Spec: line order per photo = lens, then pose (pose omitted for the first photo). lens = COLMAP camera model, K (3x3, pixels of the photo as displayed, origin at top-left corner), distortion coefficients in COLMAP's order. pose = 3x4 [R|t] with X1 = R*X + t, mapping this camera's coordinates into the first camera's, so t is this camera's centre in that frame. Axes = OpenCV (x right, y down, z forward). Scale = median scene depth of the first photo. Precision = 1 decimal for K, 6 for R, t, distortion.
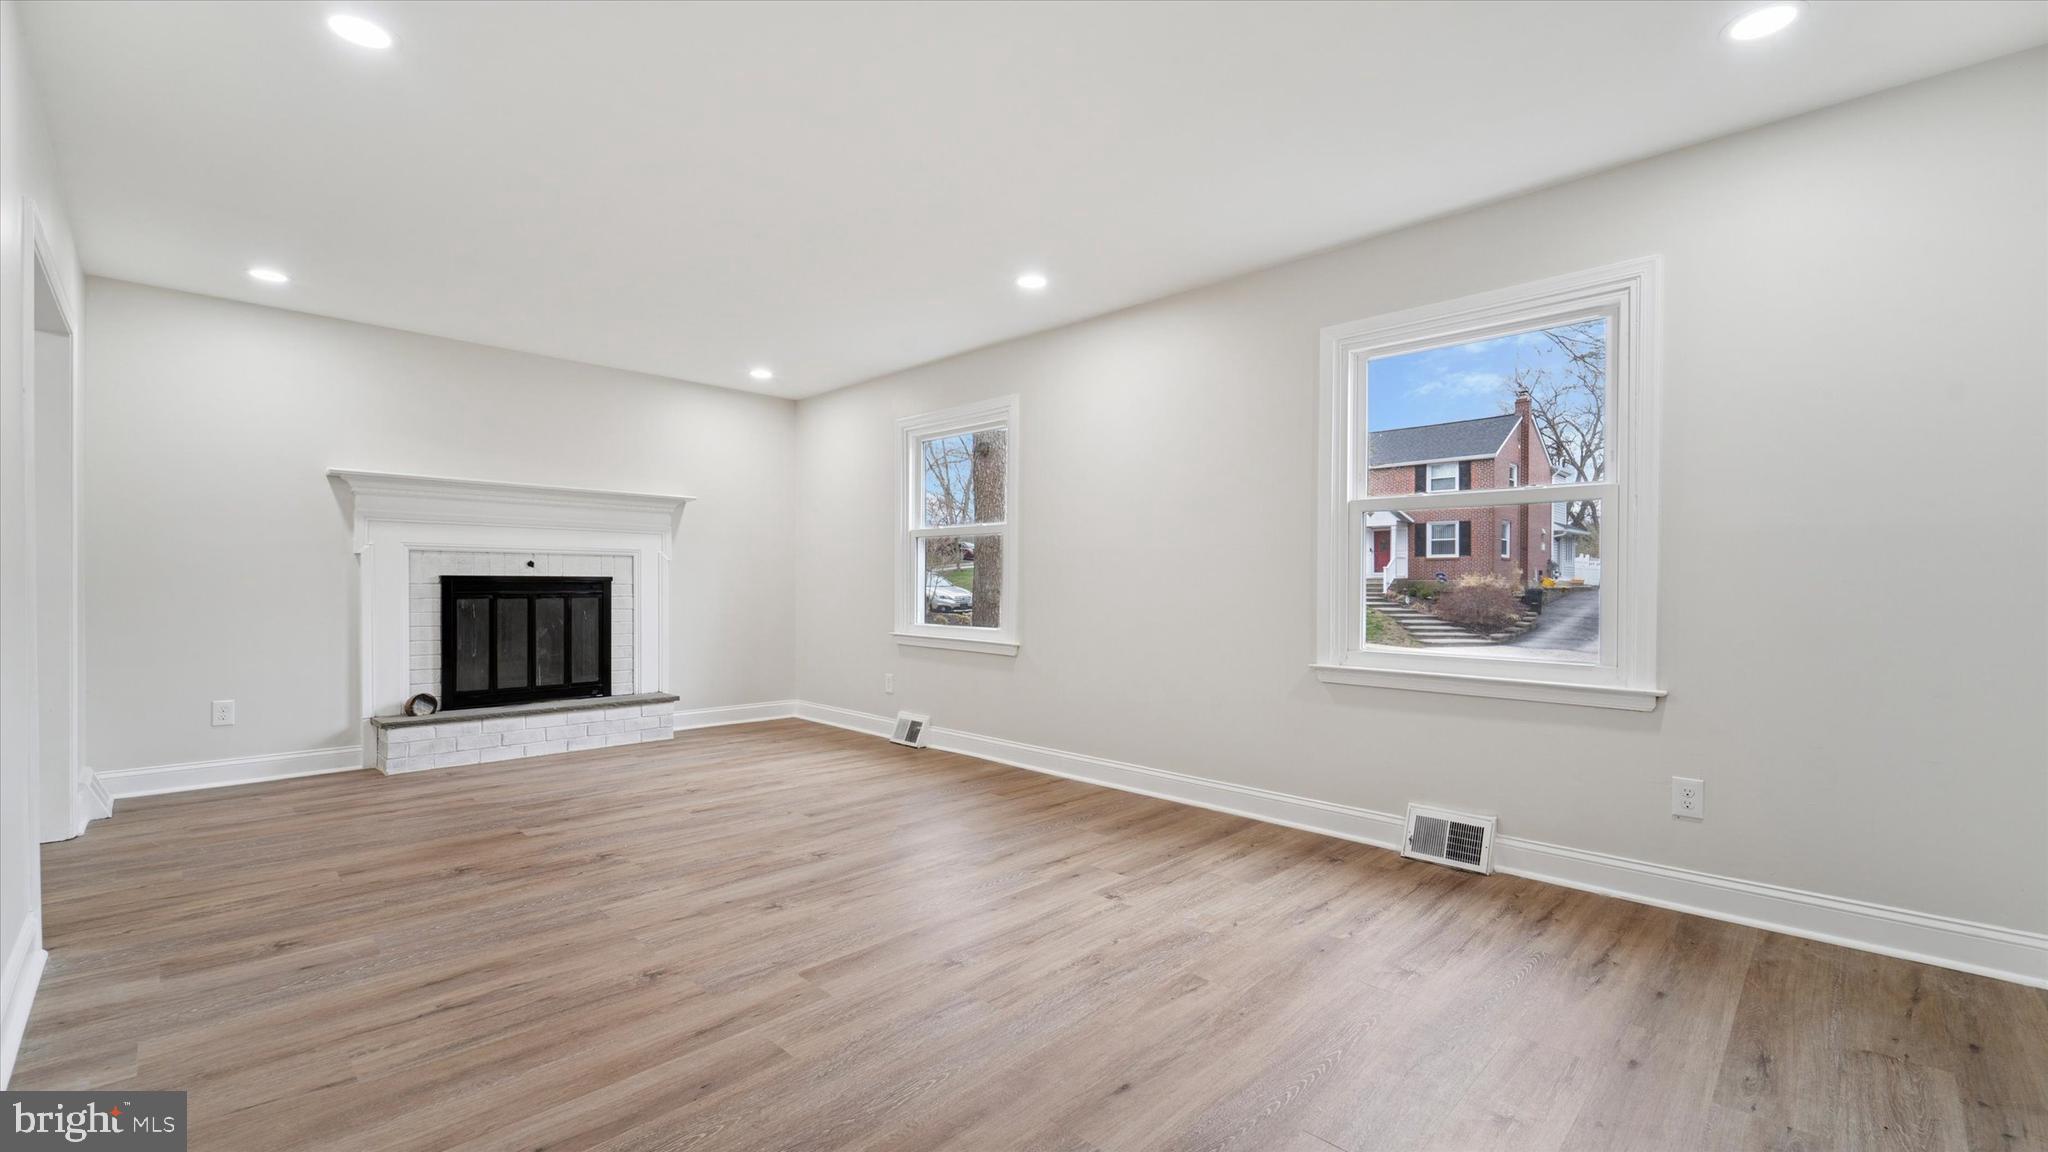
lens RADIAL K [[845.3, 0, 1027.8], [0, 845.3, 593.1], [0, 0, 1]] dist [0.003512, -0.000480]
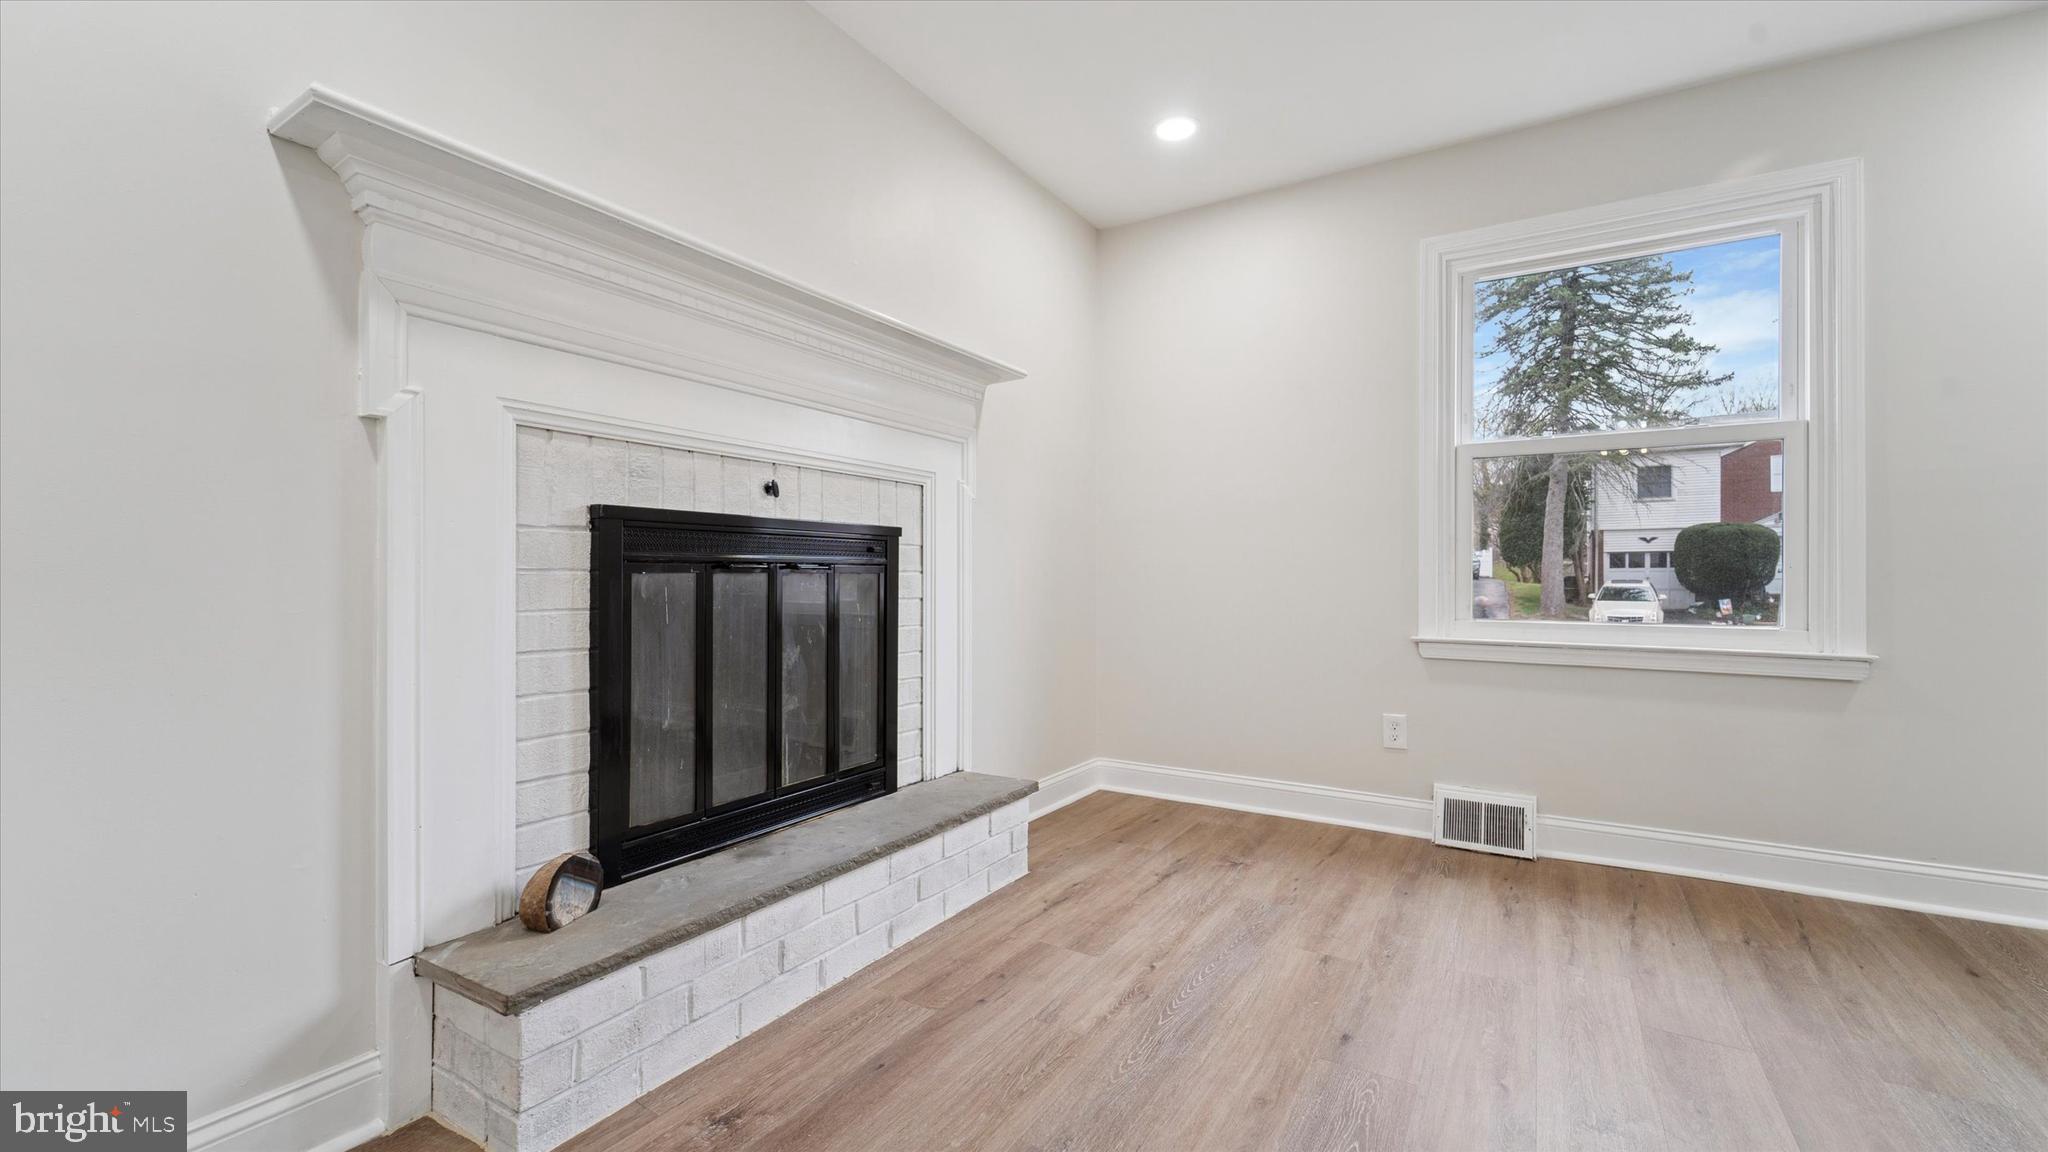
lens RADIAL K [[845.3, 0, 1060.5], [0, 845.3, 558.1], [0, 0, 1]] dist [0.003512, -0.000480]
pose [[0.968470, -0.005085, 0.249076, -0.608269], [0.008077, 0.999907, -0.010994, 0.005825], [-0.248997, 0.012659, 0.968421, 0.630870]]
